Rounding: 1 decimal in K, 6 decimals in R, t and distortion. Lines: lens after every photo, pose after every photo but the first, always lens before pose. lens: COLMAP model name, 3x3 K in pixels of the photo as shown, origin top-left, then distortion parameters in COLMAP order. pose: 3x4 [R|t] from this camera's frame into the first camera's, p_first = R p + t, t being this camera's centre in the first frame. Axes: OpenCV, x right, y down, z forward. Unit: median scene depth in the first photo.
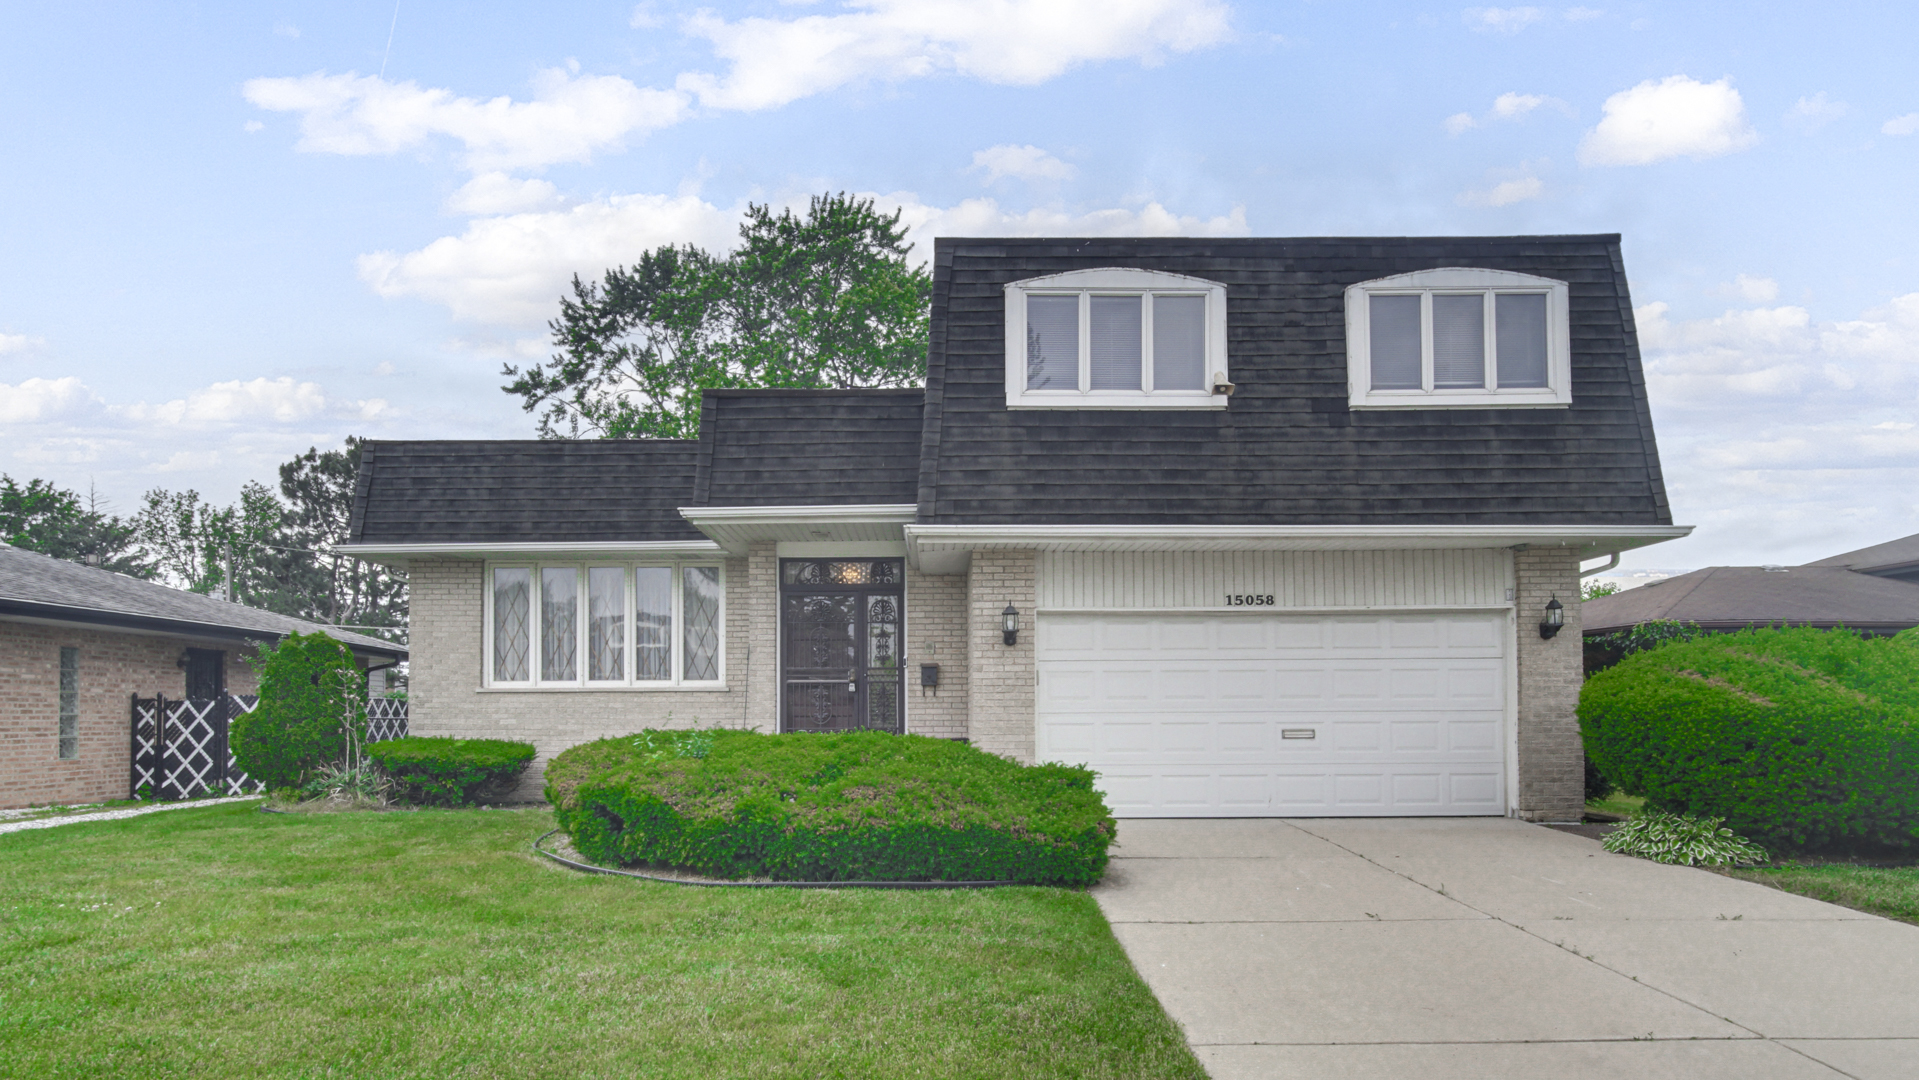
lens RADIAL K [[893.2, 0, 956.8], [0, 893.2, 665.5], [0, 0, 1]] dist [0.002242, 0.000349]
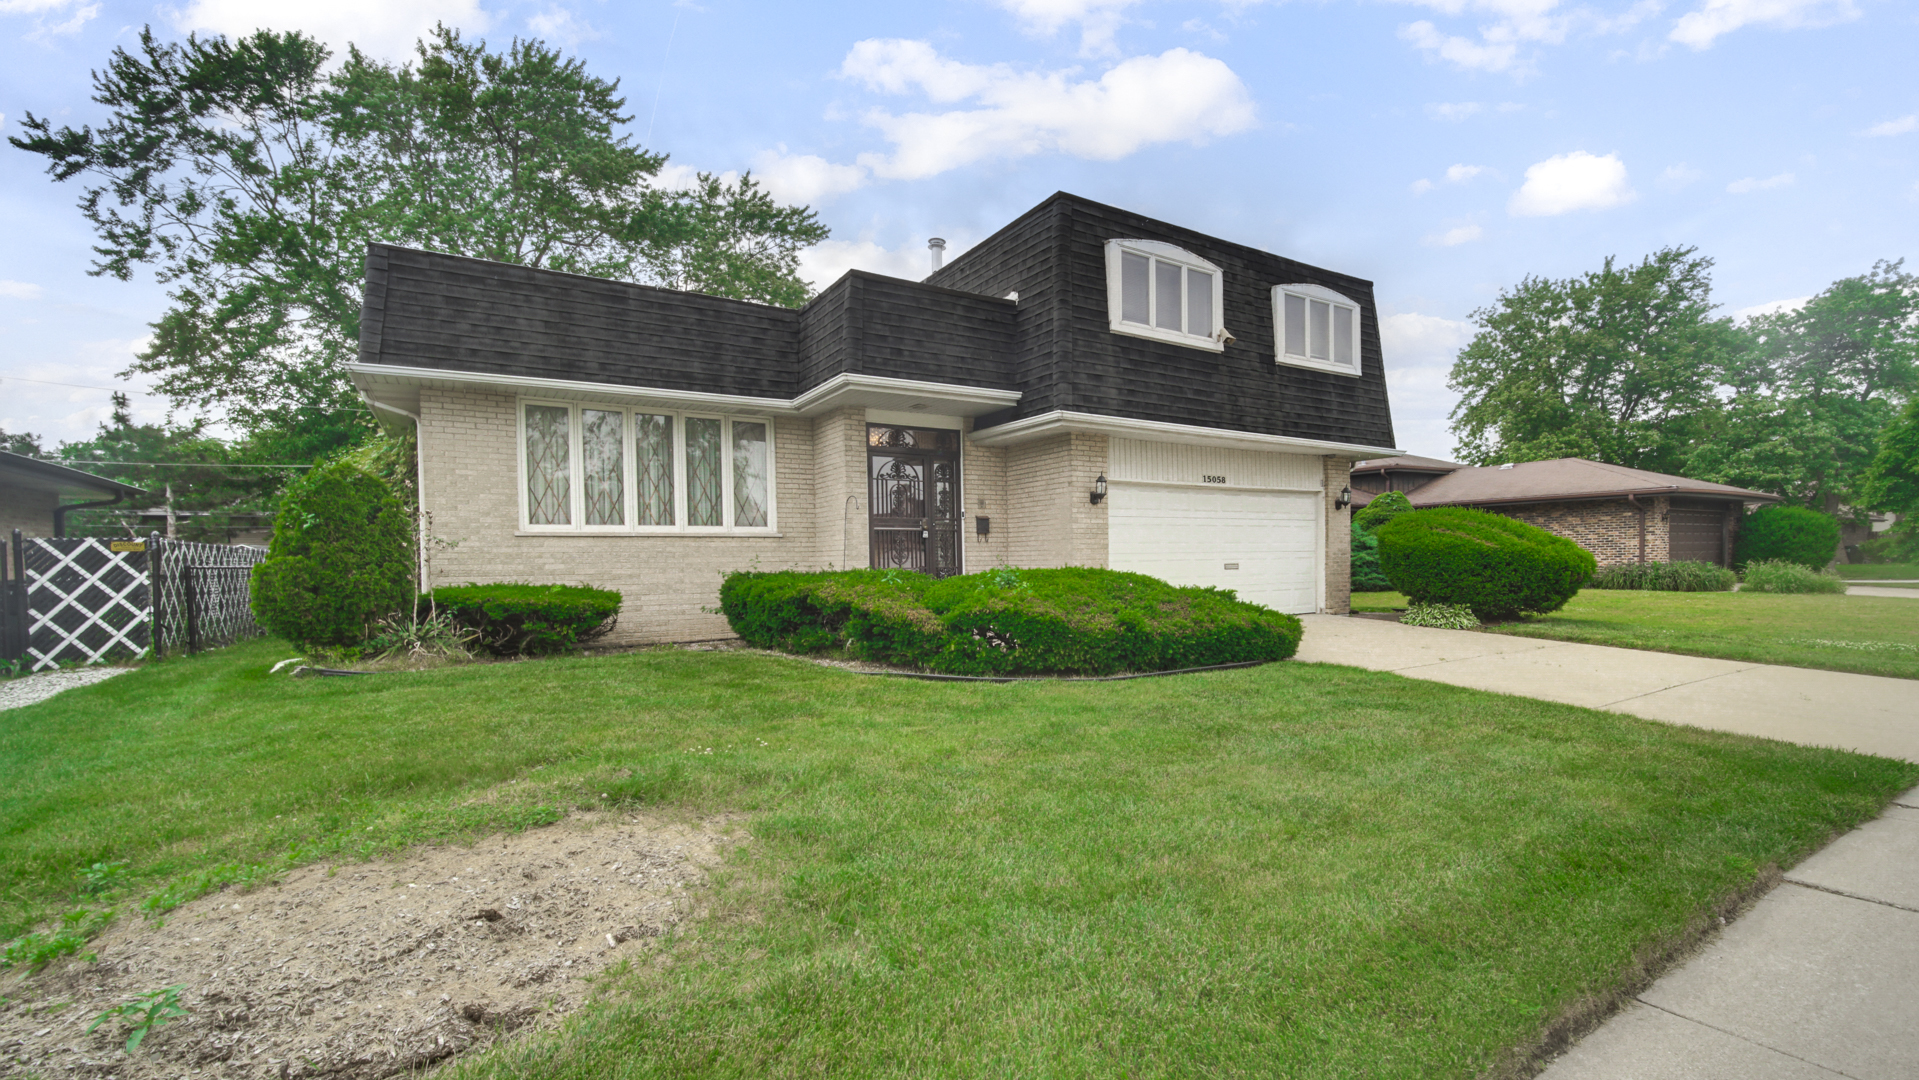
lens RADIAL K [[752.7, 0, 959.5], [0, 752.7, 540.0], [0, 0, 1]] dist [0.002032, 0.000509]
pose [[0.864299, 0.005520, 0.502949, -0.693550], [-0.018441, 0.999615, 0.020721, 0.011936], [-0.502641, -0.027184, 0.864068, 0.105331]]
